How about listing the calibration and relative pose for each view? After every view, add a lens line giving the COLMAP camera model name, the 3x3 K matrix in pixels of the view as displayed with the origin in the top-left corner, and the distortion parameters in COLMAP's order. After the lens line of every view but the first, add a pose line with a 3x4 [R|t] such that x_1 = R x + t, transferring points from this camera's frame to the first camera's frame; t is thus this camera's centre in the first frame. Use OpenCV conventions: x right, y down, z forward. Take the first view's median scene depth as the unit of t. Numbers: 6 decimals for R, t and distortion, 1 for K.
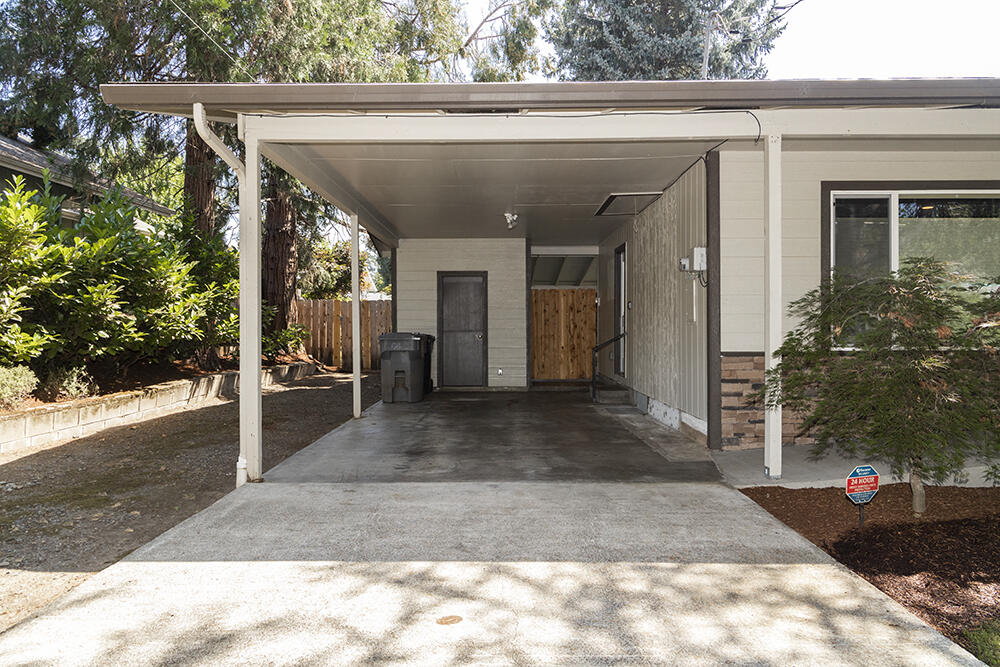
lens RADIAL K [[669.0, 0, 500.0], [0, 669.0, 333.5], [0, 0, 1]] dist [0.001460, 0.000962]
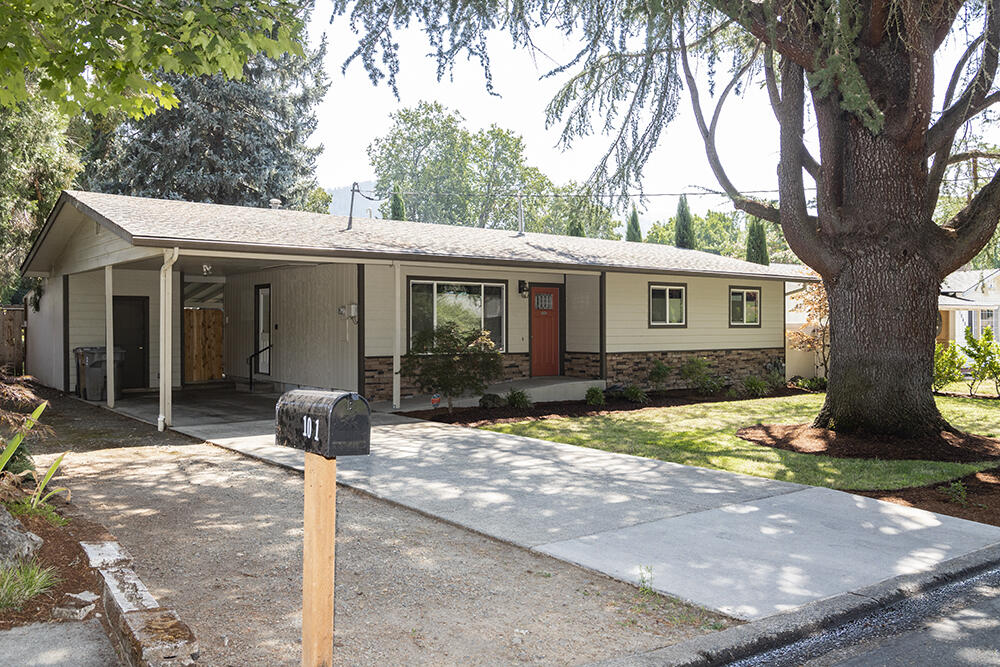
lens RADIAL K [[821.1, 0, 500.0], [0, 821.1, 333.5], [0, 0, 1]] dist [-0.004122, -0.001171]
pose [[0.783274, -0.003797, 0.621665, -0.684451], [0.004495, 0.999990, 0.000445, -0.031604], [-0.621660, 0.002445, 0.783283, -0.923801]]
